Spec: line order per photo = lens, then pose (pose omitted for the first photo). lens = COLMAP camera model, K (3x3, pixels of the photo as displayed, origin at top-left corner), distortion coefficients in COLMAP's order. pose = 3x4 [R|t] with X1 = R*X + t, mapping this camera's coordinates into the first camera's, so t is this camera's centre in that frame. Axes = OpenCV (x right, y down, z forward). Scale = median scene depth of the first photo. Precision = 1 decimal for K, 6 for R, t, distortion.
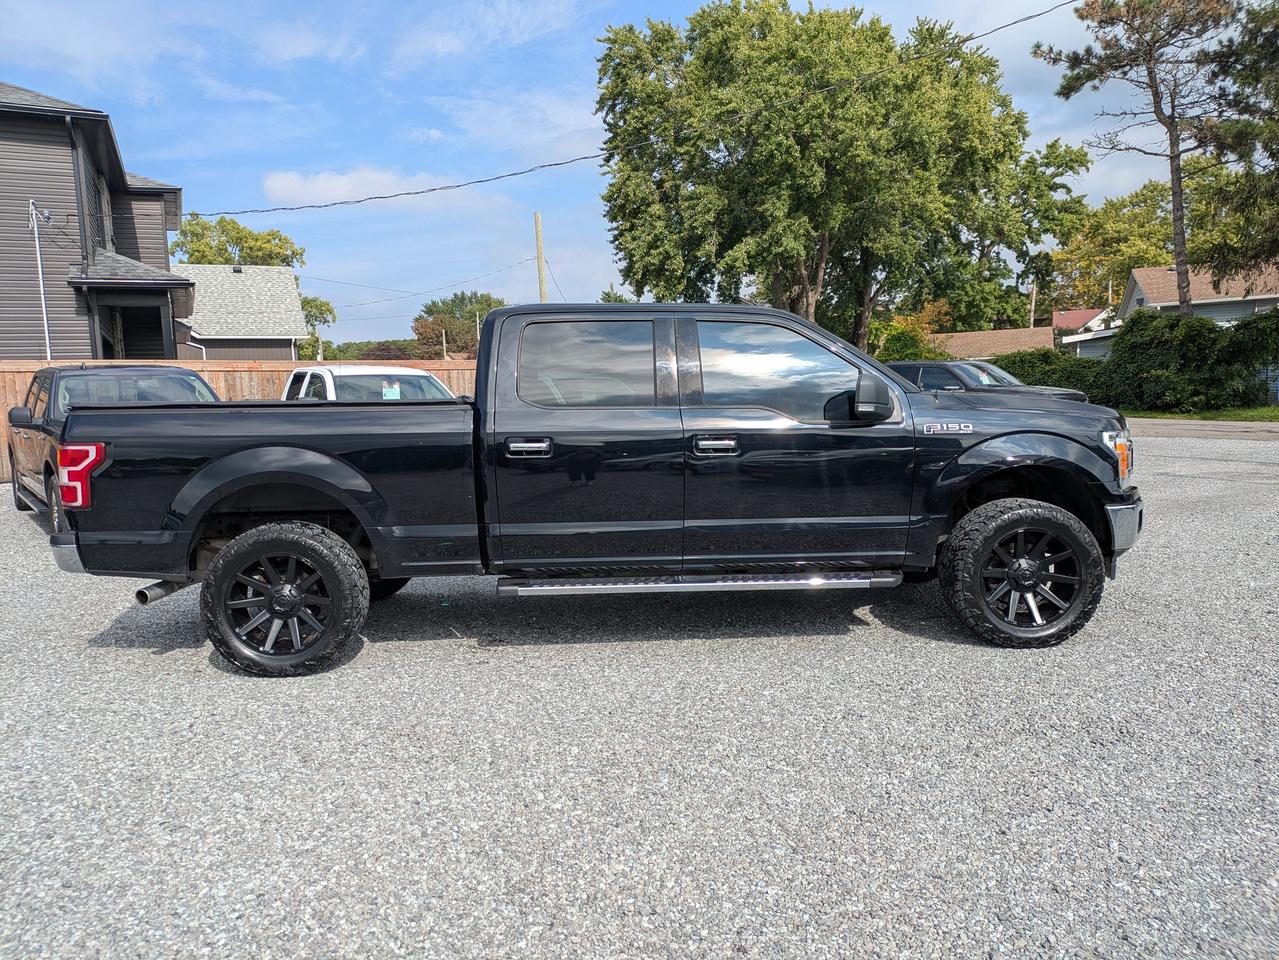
lens RADIAL K [[962.6, 0, 614.7], [0, 962.6, 481.9], [0, 0, 1]] dist [0.024436, -0.014246]
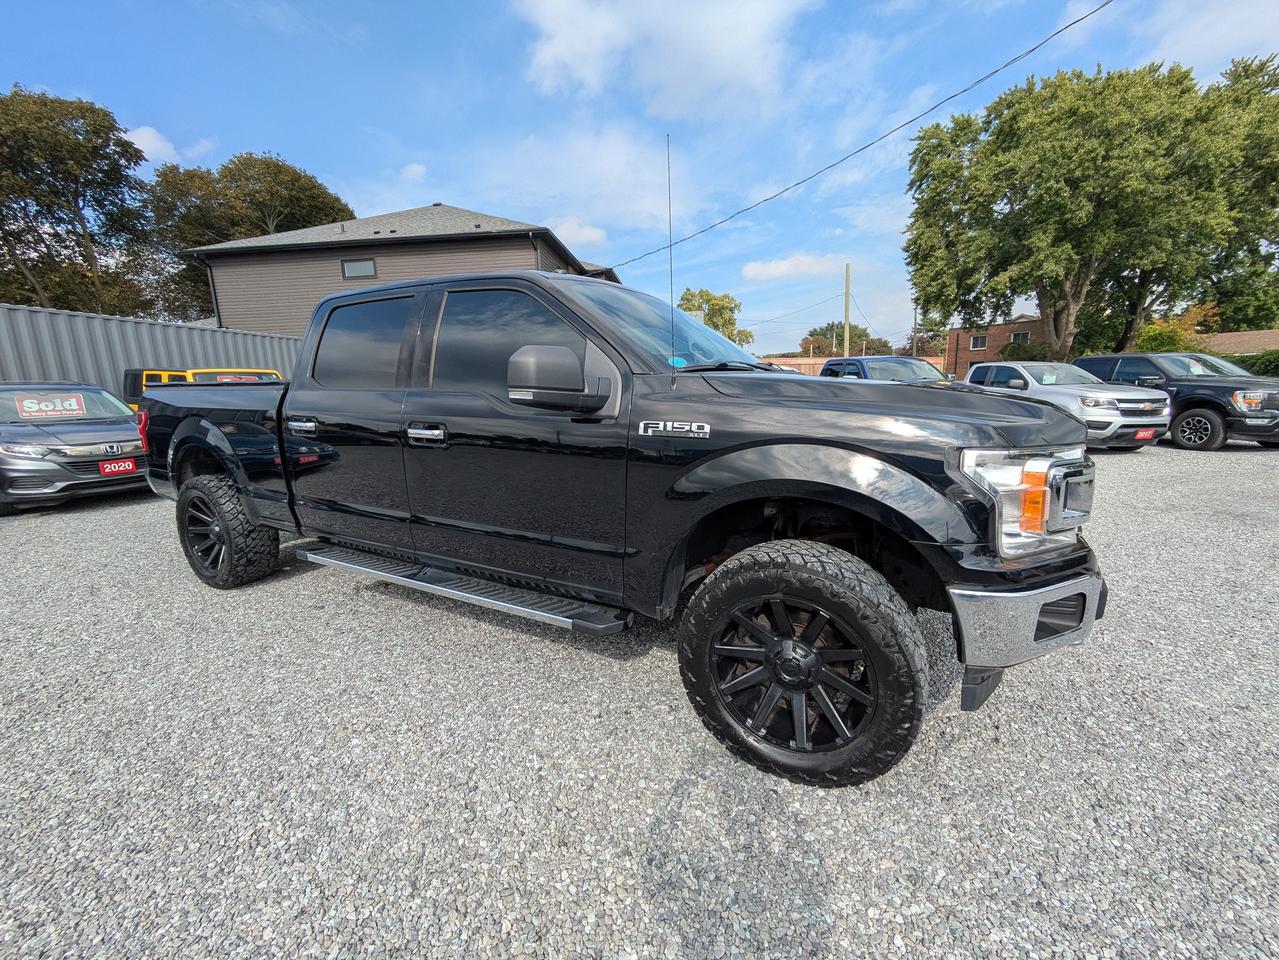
lens RADIAL K [[503.0, 0, 629.6], [0, 503.0, 479.3], [0, 0, 1]] dist [0.000585, -0.001557]
pose [[0.853293, 0.104471, -0.510859, 0.064092], [-0.053005, 0.992027, 0.114336, -0.007262], [0.518730, -0.070484, 0.852027, 0.088039]]
